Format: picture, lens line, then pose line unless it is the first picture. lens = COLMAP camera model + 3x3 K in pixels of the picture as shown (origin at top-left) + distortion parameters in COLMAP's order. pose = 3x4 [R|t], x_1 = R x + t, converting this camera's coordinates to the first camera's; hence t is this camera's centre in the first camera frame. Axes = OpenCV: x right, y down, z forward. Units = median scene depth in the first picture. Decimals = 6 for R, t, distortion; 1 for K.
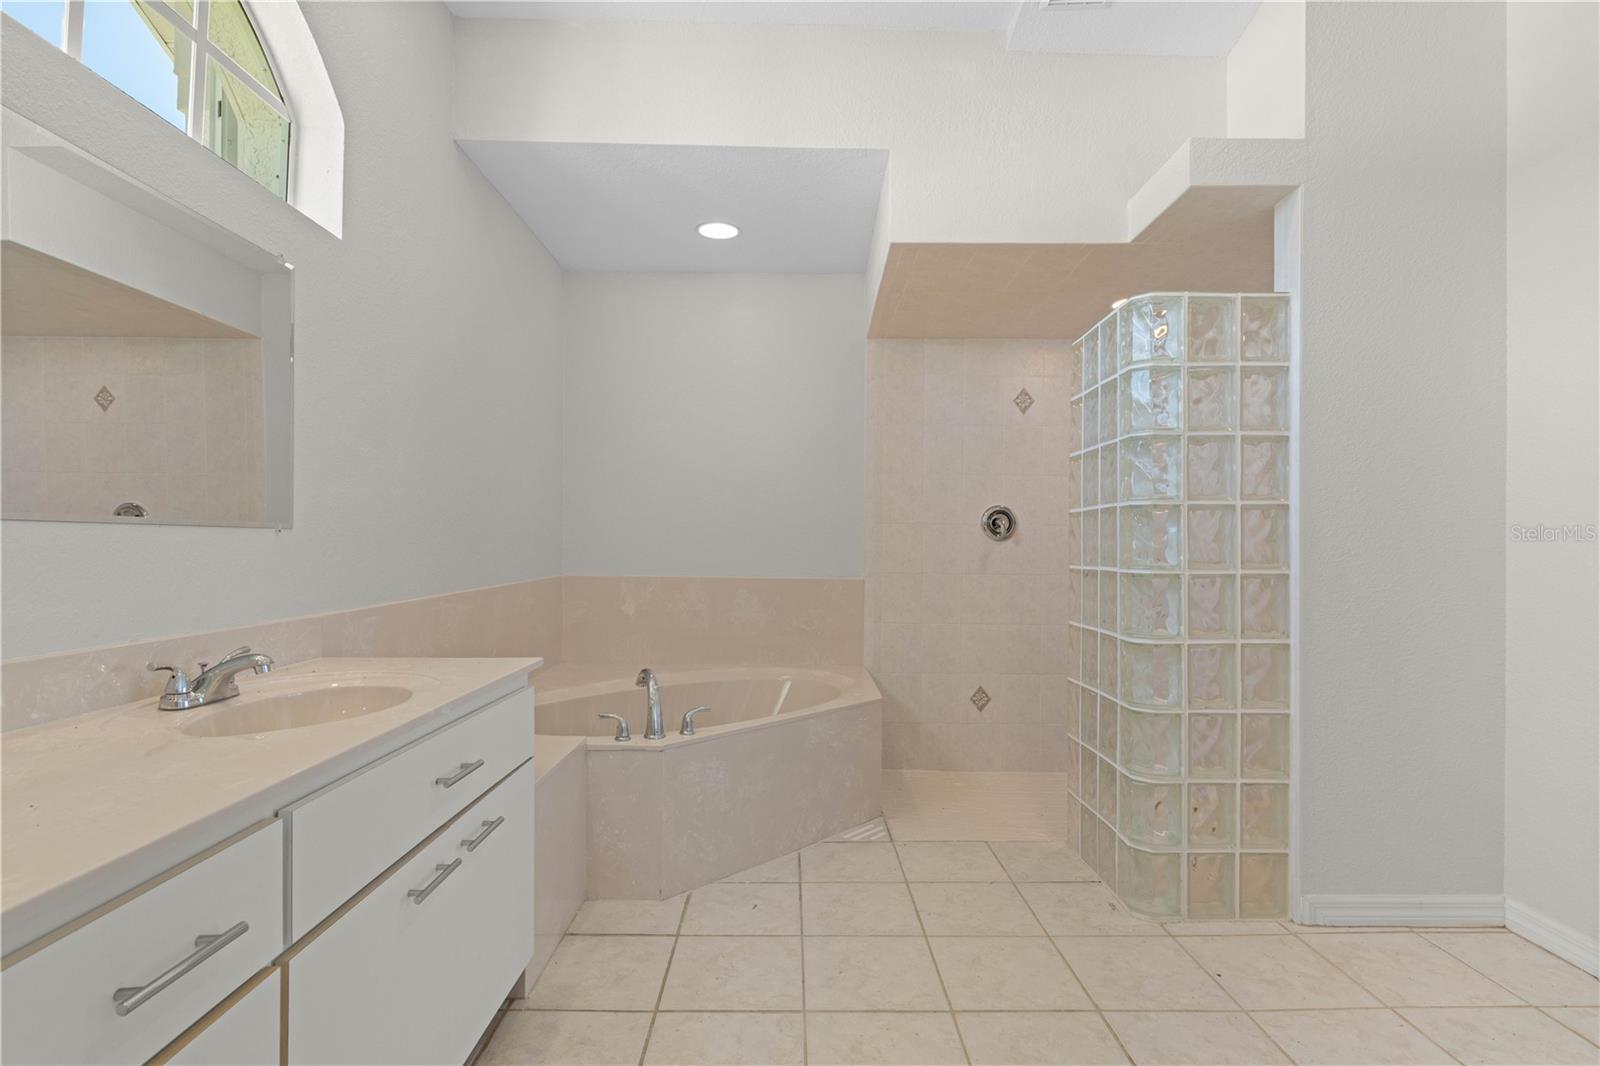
lens RADIAL K [[780.0, 0, 796.6], [0, 780.0, 536.4], [0, 0, 1]] dist [0.001119, 0.000001]
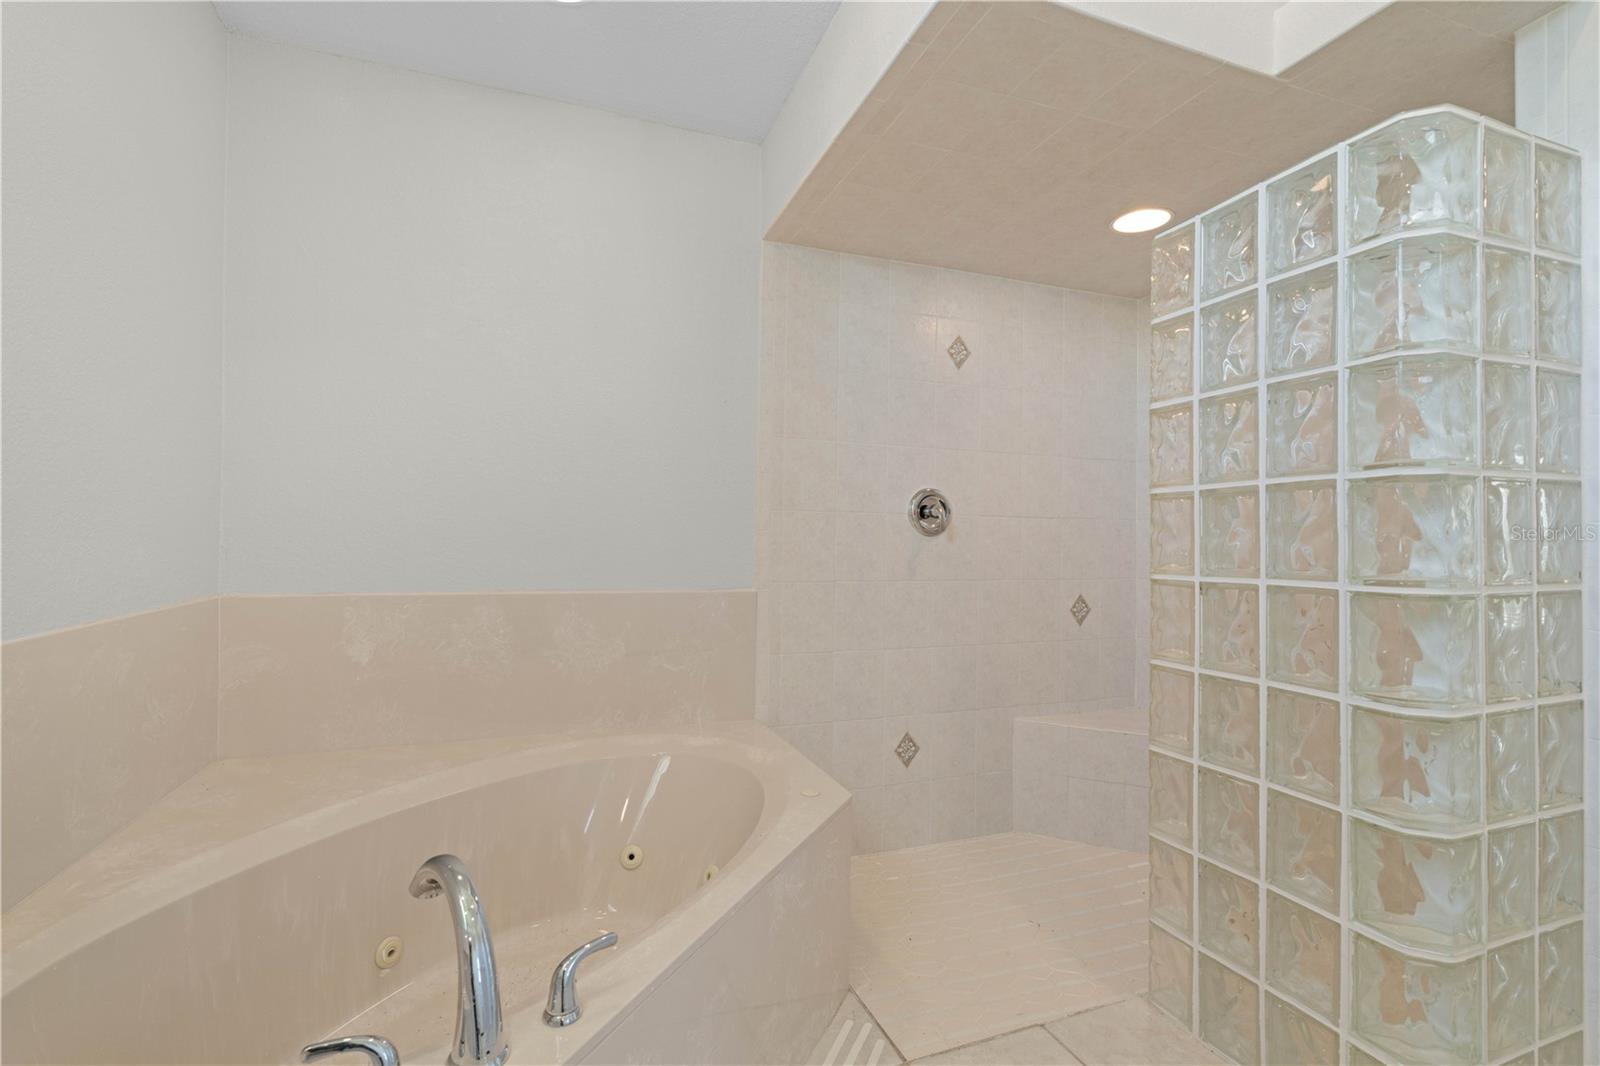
lens RADIAL K [[730.2, 0, 805.7], [0, 730.2, 533.7], [0, 0, 1]] dist [-0.004610, 0.000339]
pose [[0.934757, 0.005874, 0.355238, -0.100653], [-0.007392, 0.999968, 0.002917, 0.002426], [-0.355210, -0.005353, 0.934771, 0.389179]]
